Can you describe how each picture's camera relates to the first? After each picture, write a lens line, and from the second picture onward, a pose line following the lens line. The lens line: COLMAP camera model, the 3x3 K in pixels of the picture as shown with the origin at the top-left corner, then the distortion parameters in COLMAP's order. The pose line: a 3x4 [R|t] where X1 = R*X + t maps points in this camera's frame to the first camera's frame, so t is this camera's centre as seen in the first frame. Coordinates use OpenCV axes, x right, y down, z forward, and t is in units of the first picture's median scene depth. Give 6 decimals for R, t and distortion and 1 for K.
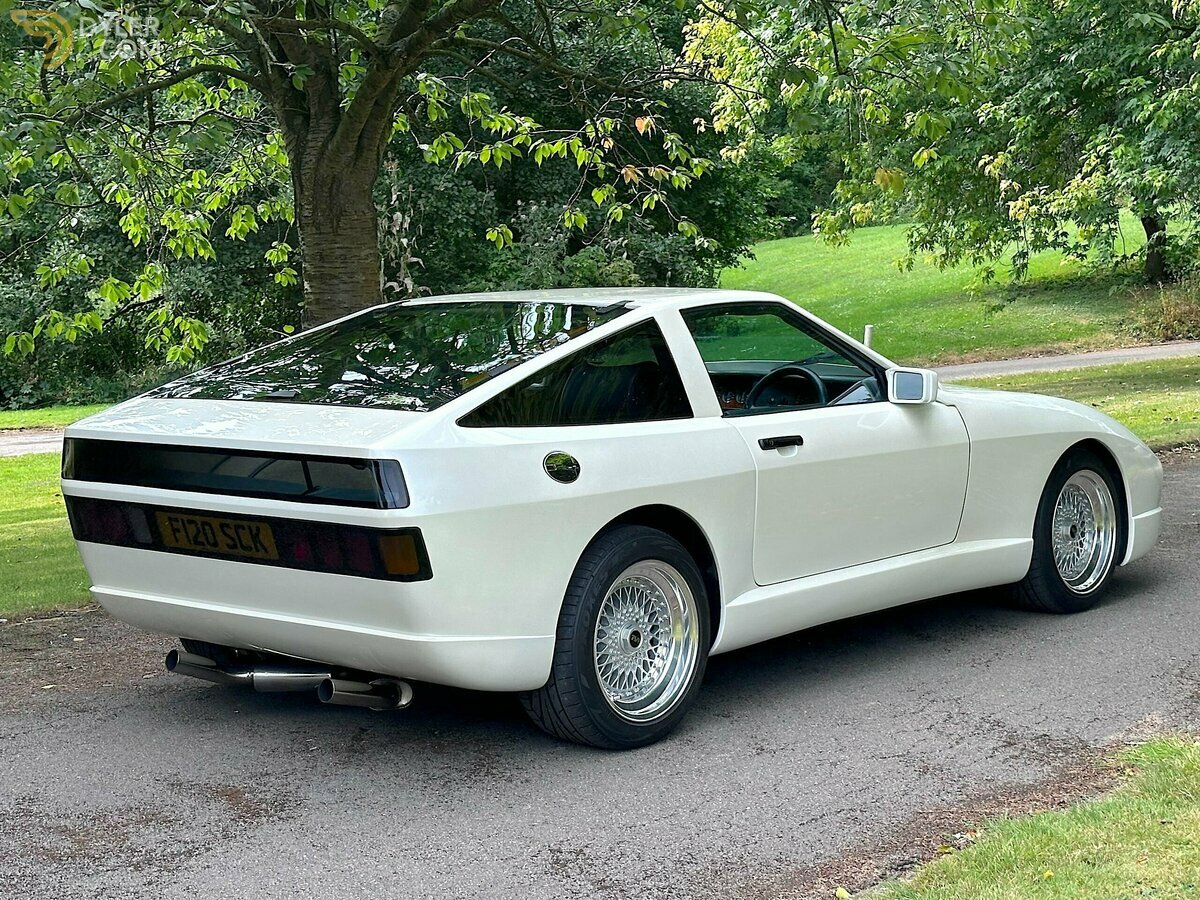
lens RADIAL K [[2058.8, 0, 592.0], [0, 2058.8, 501.5], [0, 0, 1]] dist [0.123219, 0.154107]
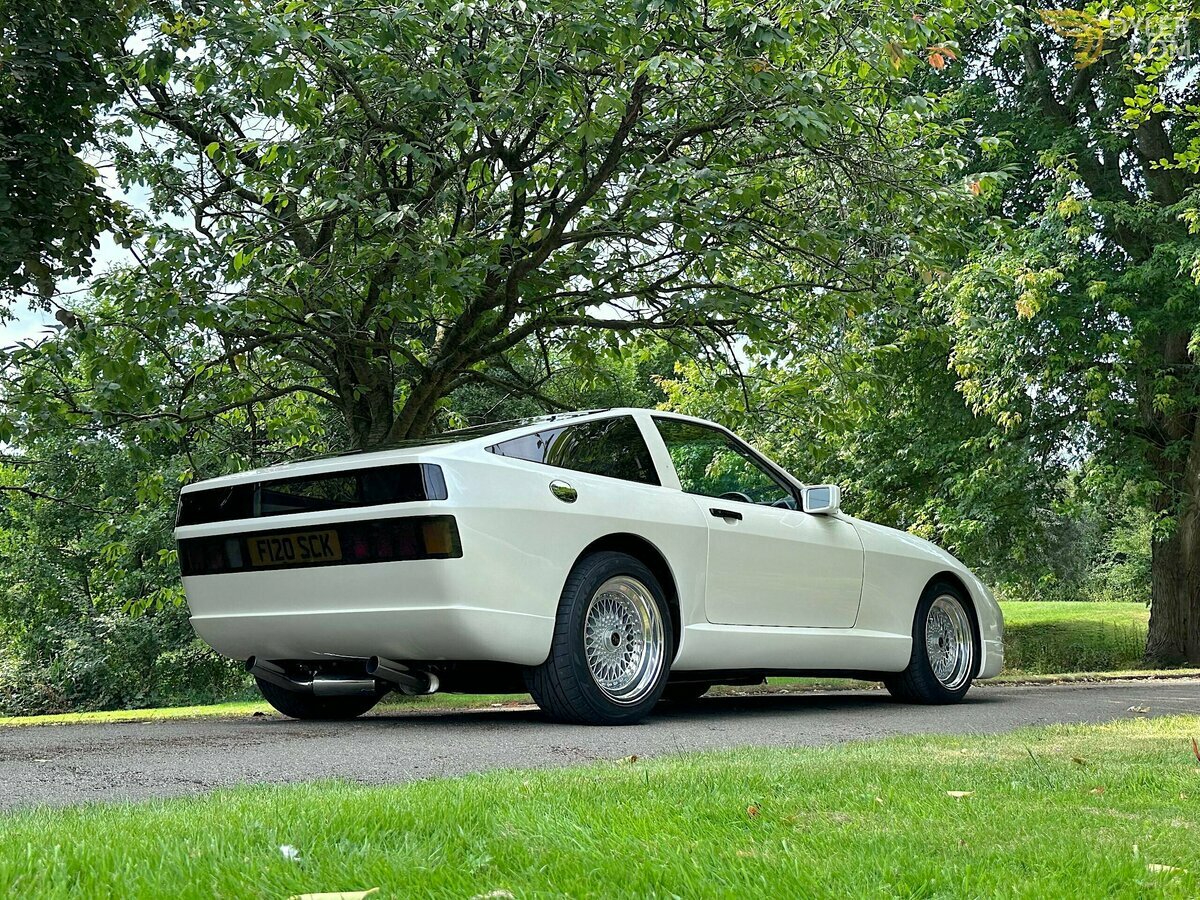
lens RADIAL K [[1474.5, 0, 591.2], [0, 1474.5, 477.5], [0, 0, 1]] dist [0.187313, -0.373241]
pose [[0.999398, 0.028143, 0.020269, -0.014890], [-0.022400, 0.969947, -0.242284, 0.181591], [-0.026478, 0.241684, 0.969994, 0.077561]]
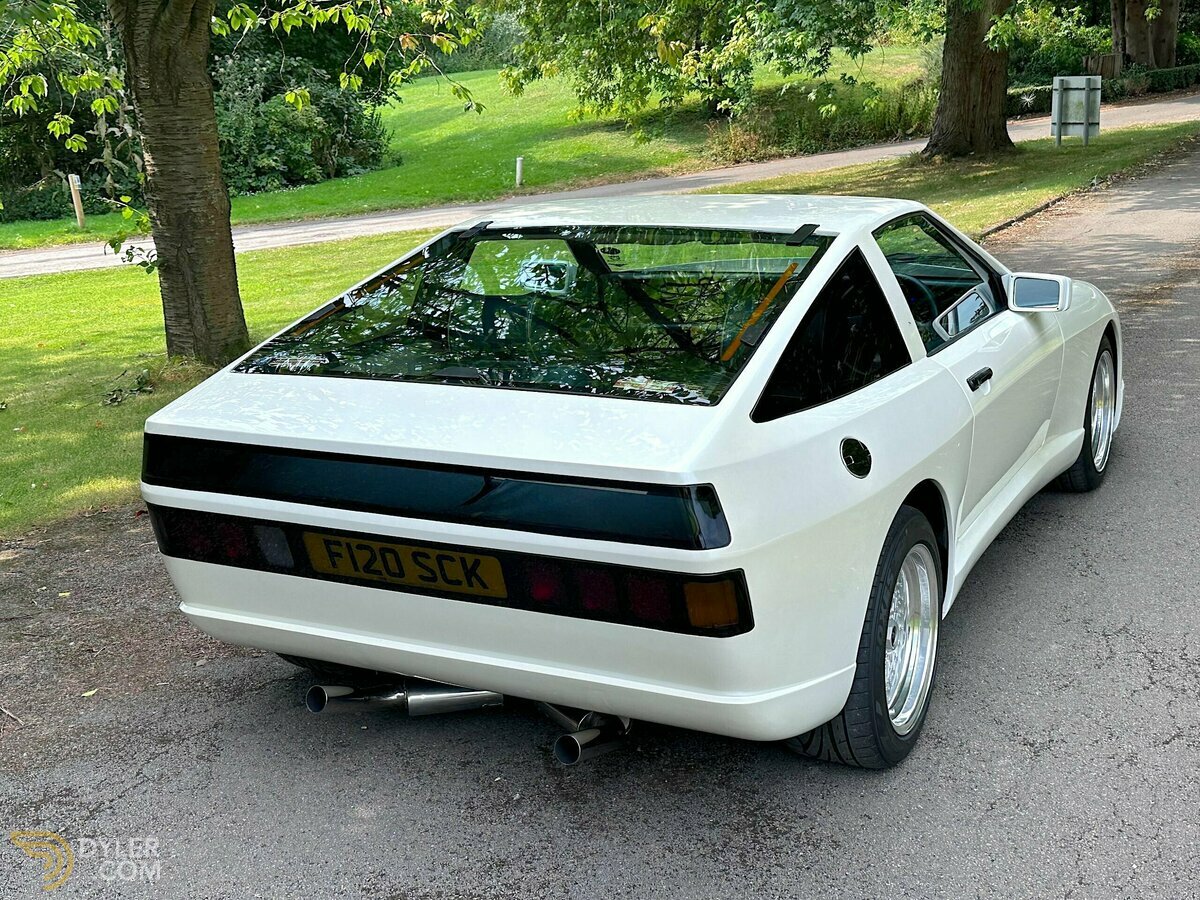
lens RADIAL K [[1474.5, 0, 591.2], [0, 1474.5, 477.5], [0, 0, 1]] dist [0.187313, -0.373241]
pose [[0.970052, -0.078826, 0.229752, -0.223466], [0.046926, 0.988876, 0.141147, -0.086062], [-0.238323, -0.126138, 0.962960, 0.419339]]
